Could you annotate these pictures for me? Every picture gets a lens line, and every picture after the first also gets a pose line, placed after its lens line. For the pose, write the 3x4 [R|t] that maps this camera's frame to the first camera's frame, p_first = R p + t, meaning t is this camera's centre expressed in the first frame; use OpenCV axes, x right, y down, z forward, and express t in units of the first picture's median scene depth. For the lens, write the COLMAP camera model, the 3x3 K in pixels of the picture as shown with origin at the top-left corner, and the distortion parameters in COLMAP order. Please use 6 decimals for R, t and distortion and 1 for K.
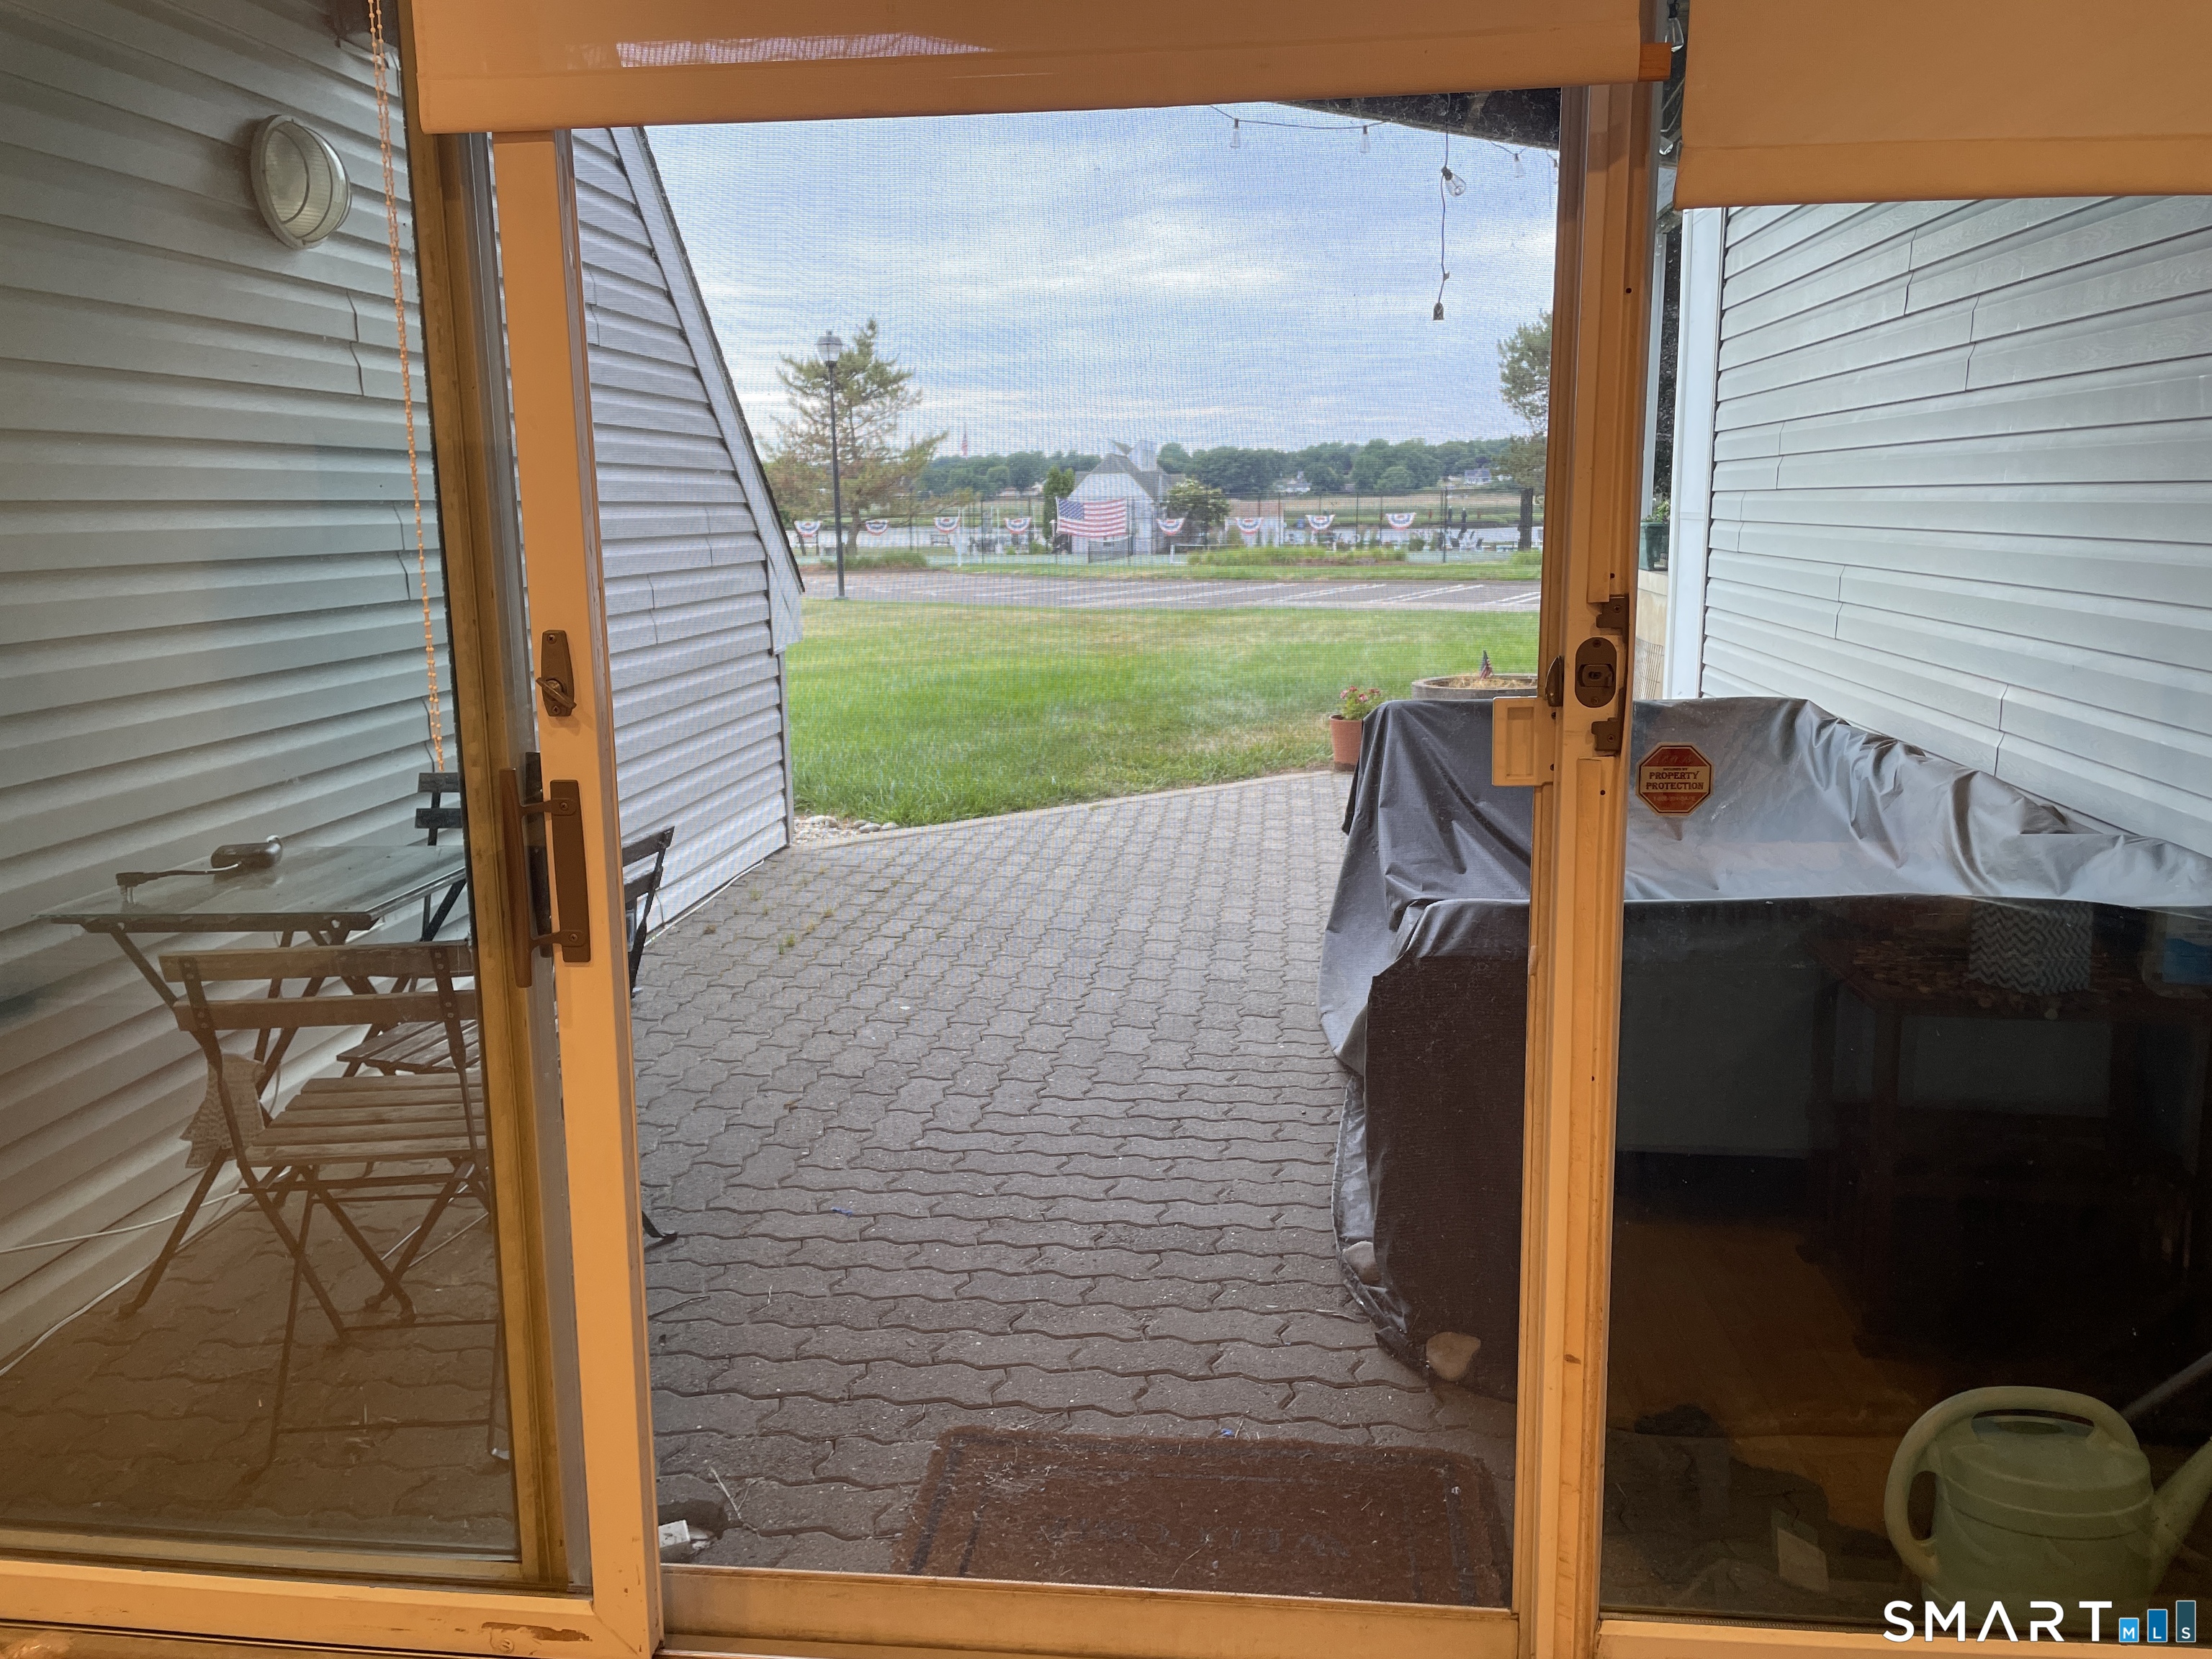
lens RADIAL K [[1665.7, 0, 1105.9], [0, 1665.7, 812.3], [0, 0, 1]] dist [0.098578, -0.132239]
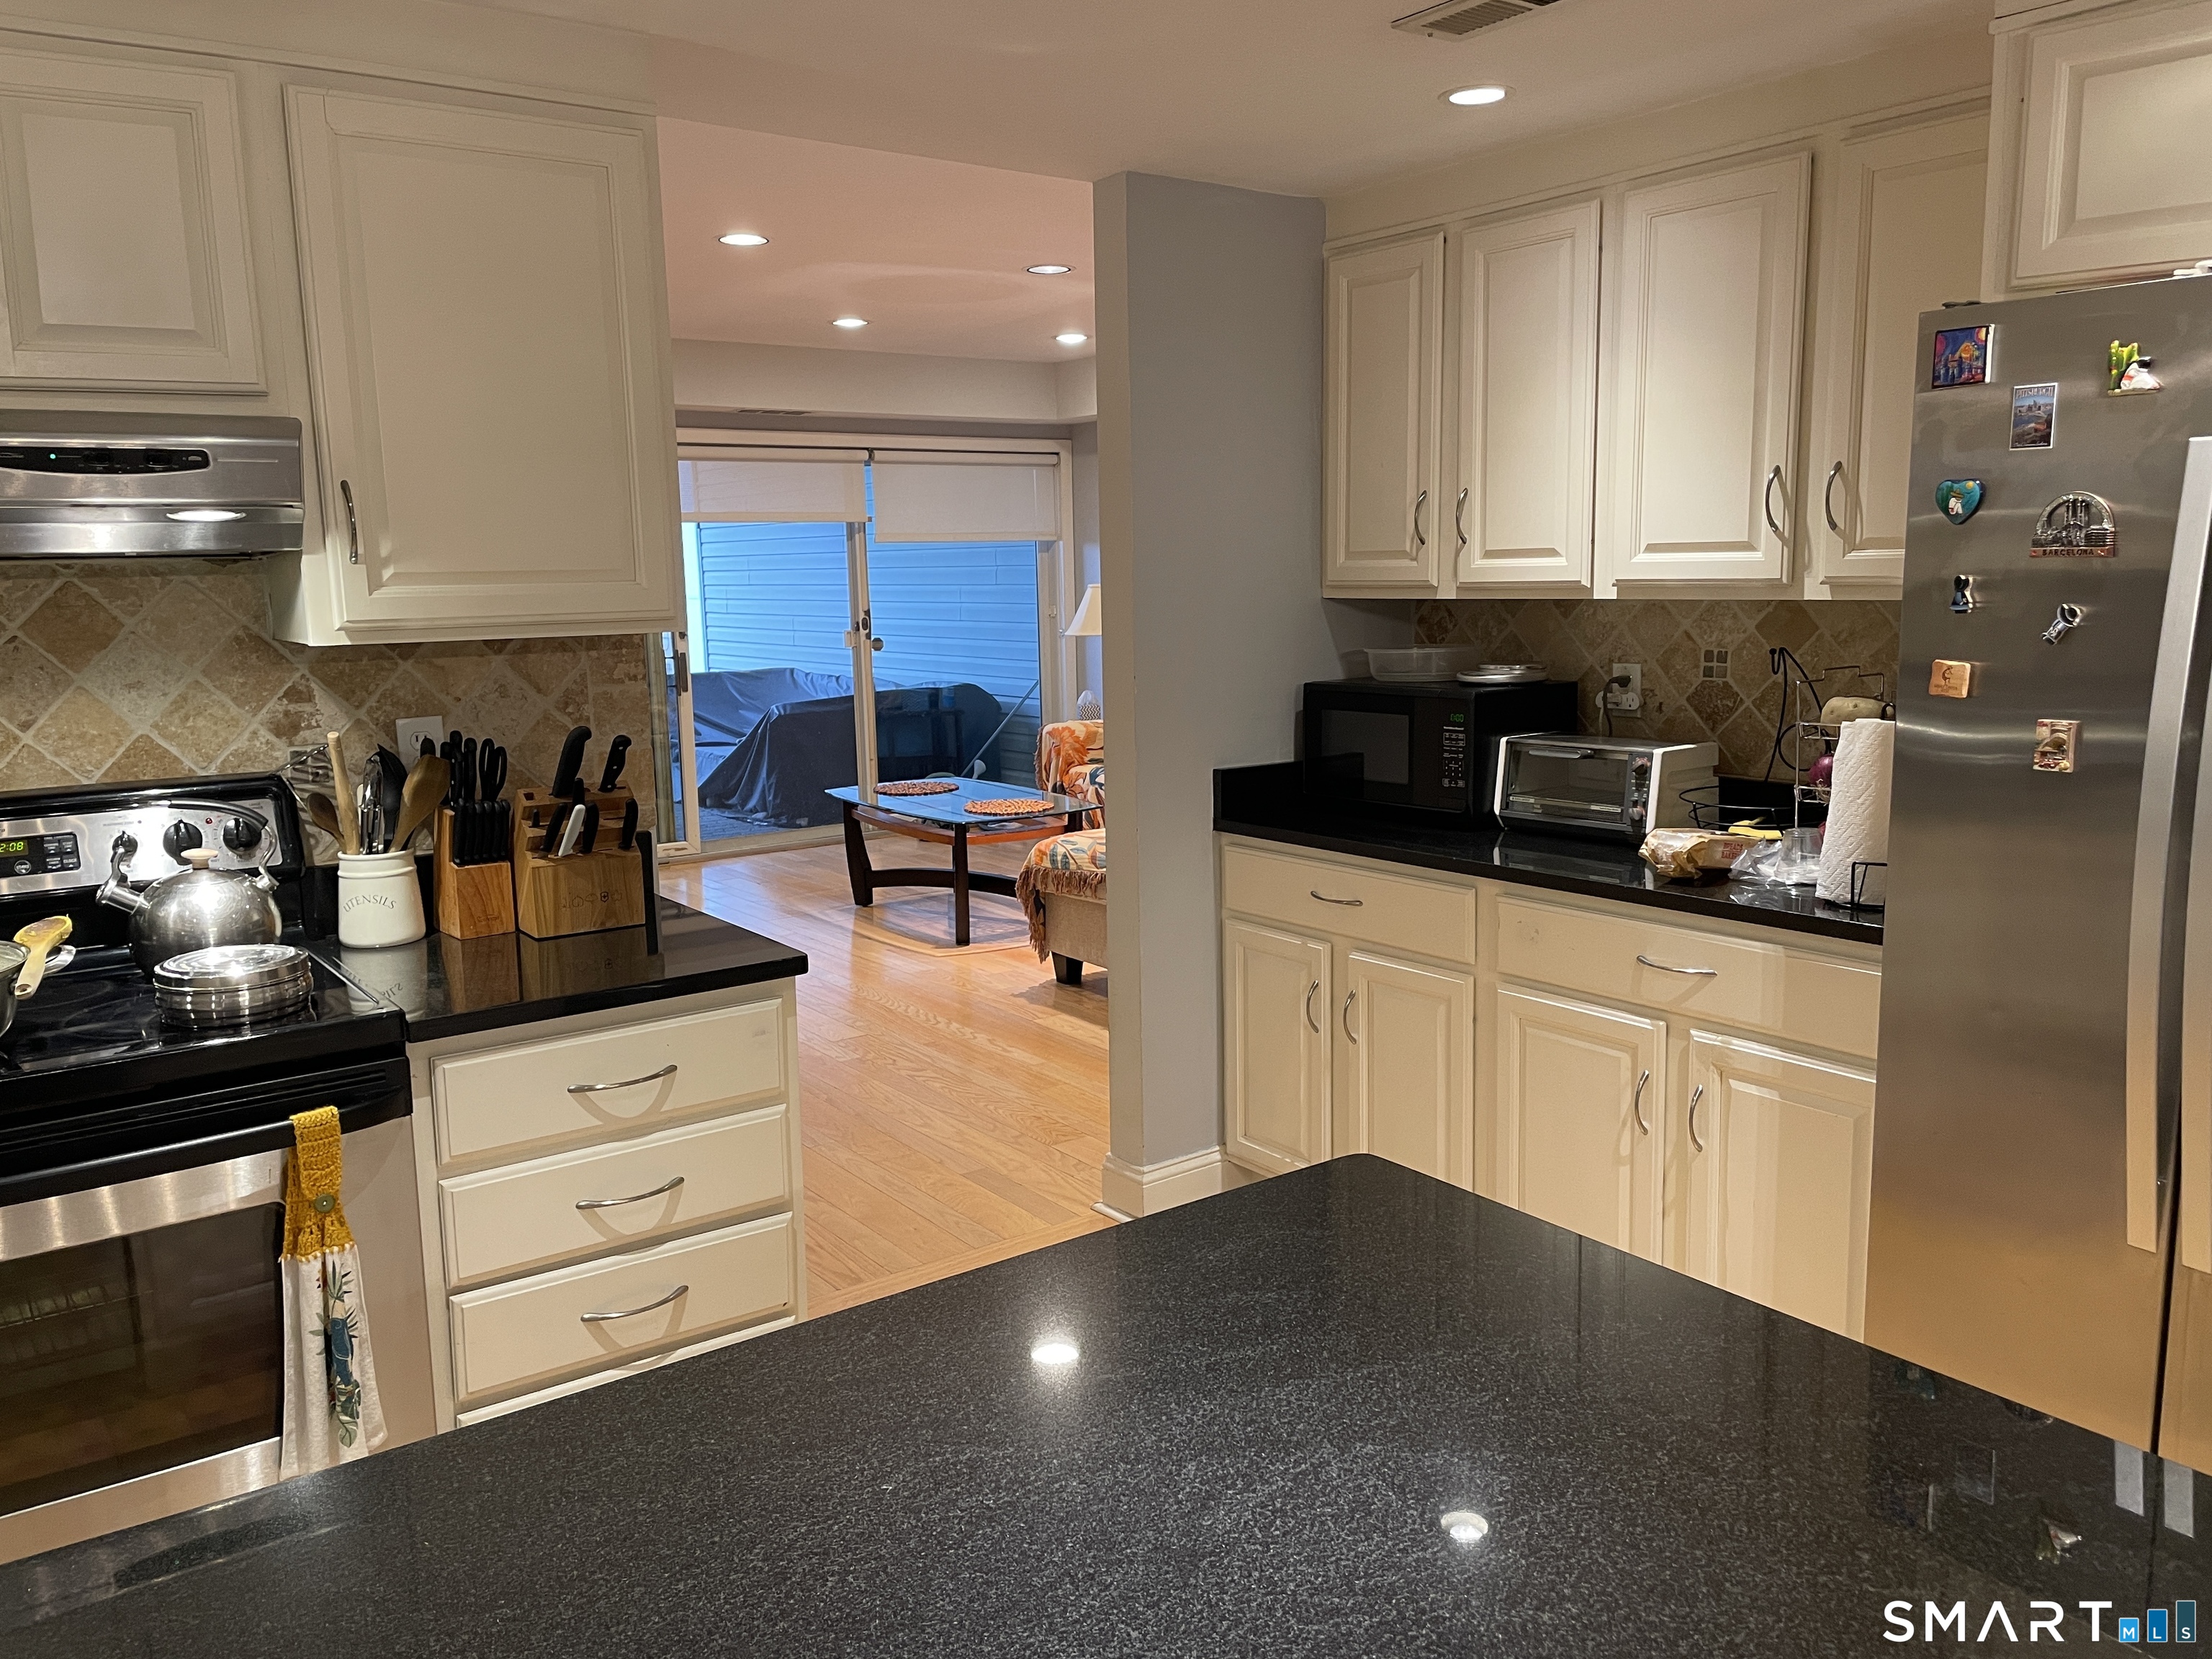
lens RADIAL K [[1665.7, 0, 1115.9], [0, 1665.7, 813.9], [0, 0, 1]] dist [0.098578, -0.132239]
pose [[0.734452, -0.104442, 0.670575, -0.072326], [0.136032, 0.990690, 0.005310, 0.015670], [-0.664887, 0.087319, 0.741822, -0.090075]]
